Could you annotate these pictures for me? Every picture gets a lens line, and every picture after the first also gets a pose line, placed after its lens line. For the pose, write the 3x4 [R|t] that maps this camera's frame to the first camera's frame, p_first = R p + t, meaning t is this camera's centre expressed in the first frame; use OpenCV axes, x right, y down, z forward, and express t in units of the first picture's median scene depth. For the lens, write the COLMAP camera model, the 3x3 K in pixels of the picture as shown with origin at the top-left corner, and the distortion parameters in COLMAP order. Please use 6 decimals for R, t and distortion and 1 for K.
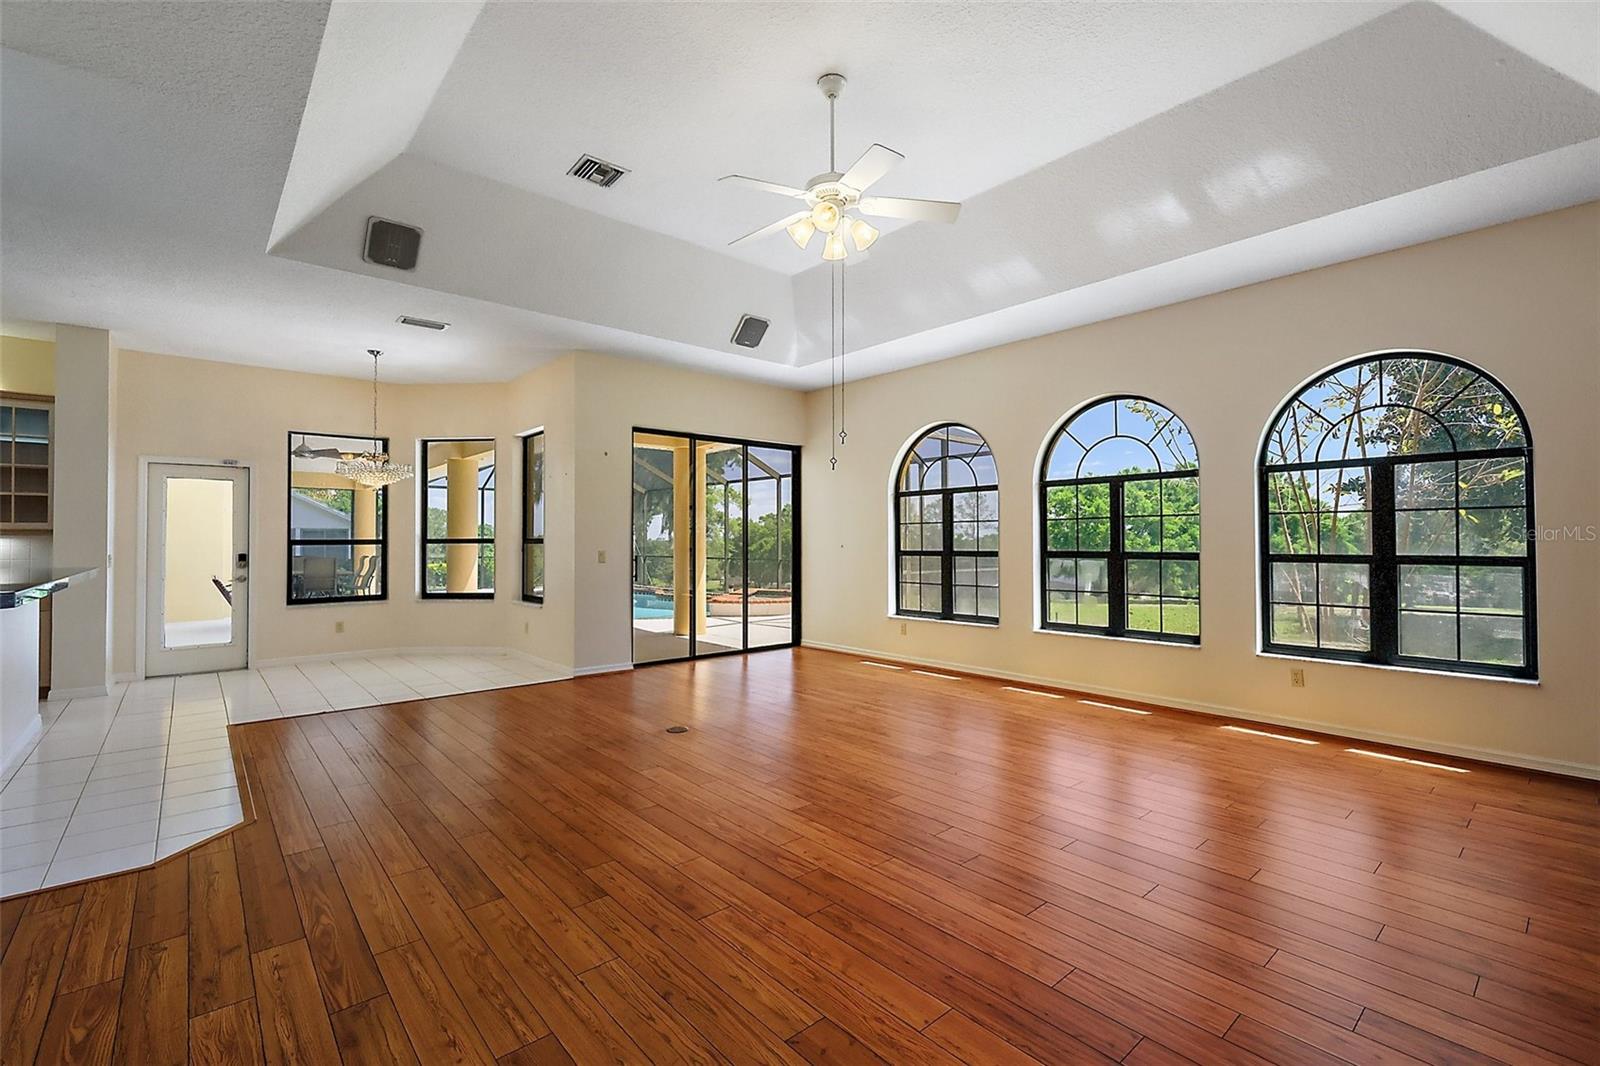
lens RADIAL K [[702.0, 0, 825.5], [0, 702.0, 530.2], [0, 0, 1]] dist [-0.007165, 0.000724]
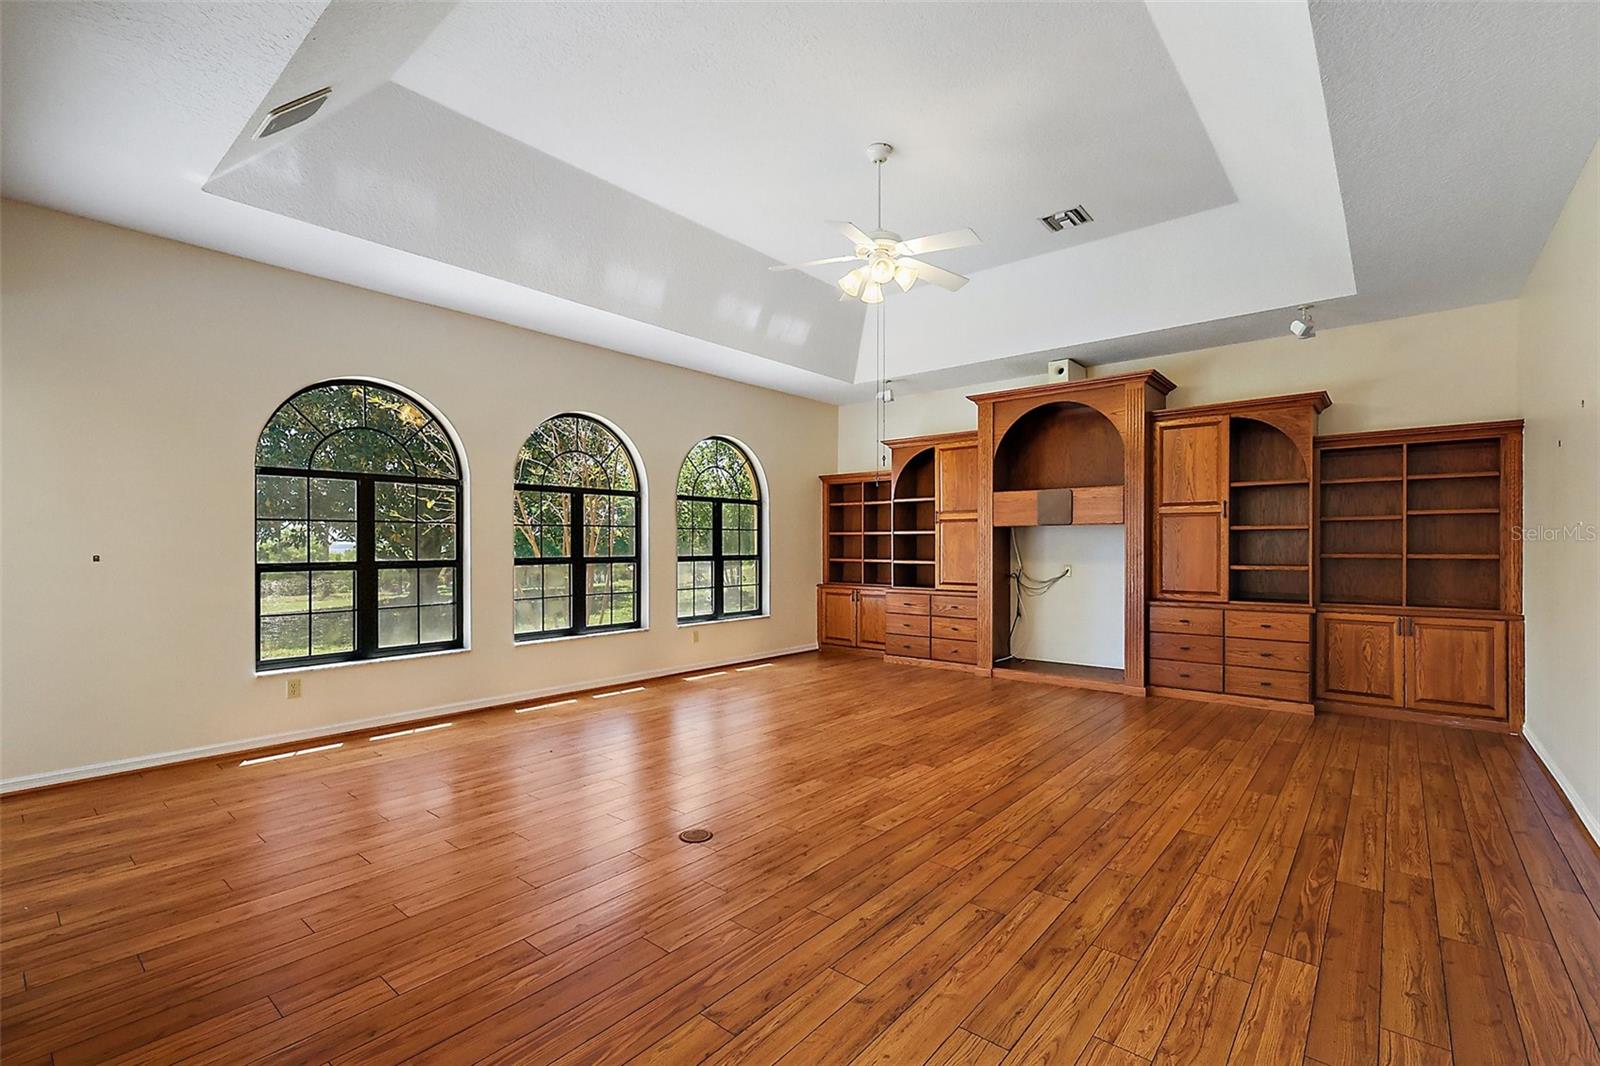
lens RADIAL K [[702.0, 0, 796.8], [0, 702.0, 541.3], [0, 0, 1]] dist [-0.007165, 0.000724]
pose [[-0.122540, 0.006655, 0.992441, -1.103587], [-0.008512, 0.999934, -0.007756, 0.018141], [-0.992427, -0.009399, -0.122475, 1.254199]]
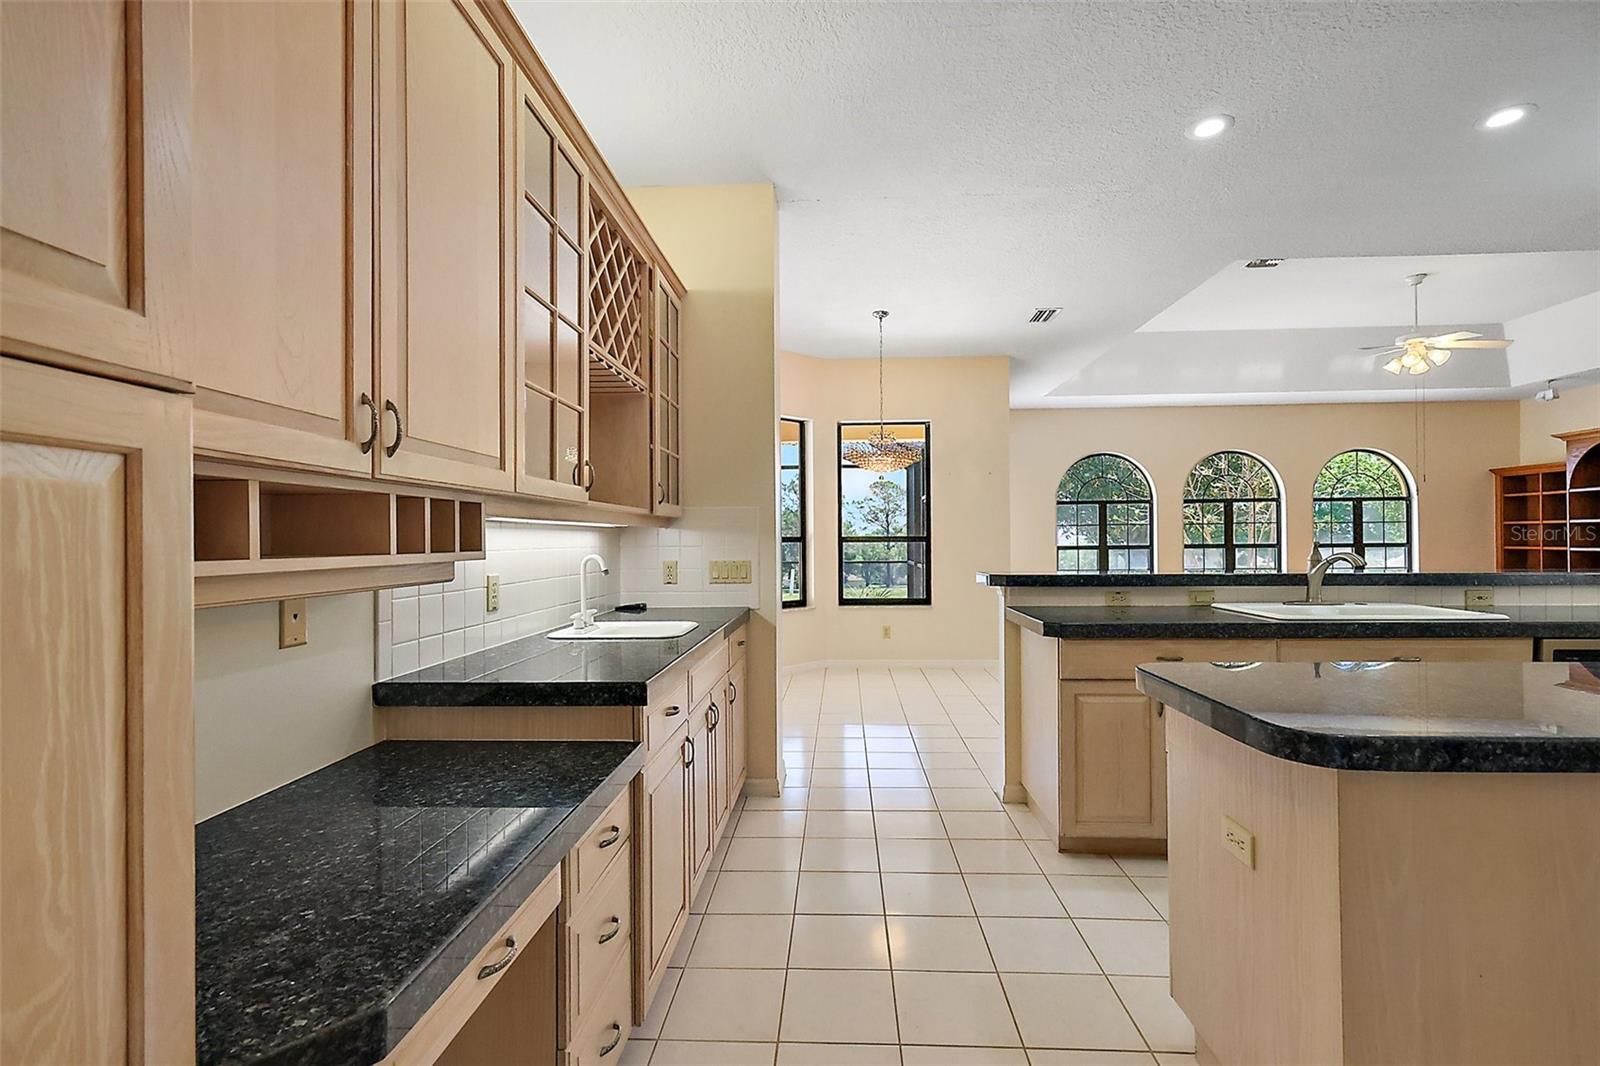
lens RADIAL K [[702.0, 0, 796.5], [0, 702.0, 554.9], [0, 0, 1]] dist [-0.007165, 0.000724]
pose [[0.729391, -0.015452, 0.683923, -2.316480], [0.001832, 0.999785, 0.020635, 0.031752], [-0.684095, -0.013798, 0.729262, 0.774183]]
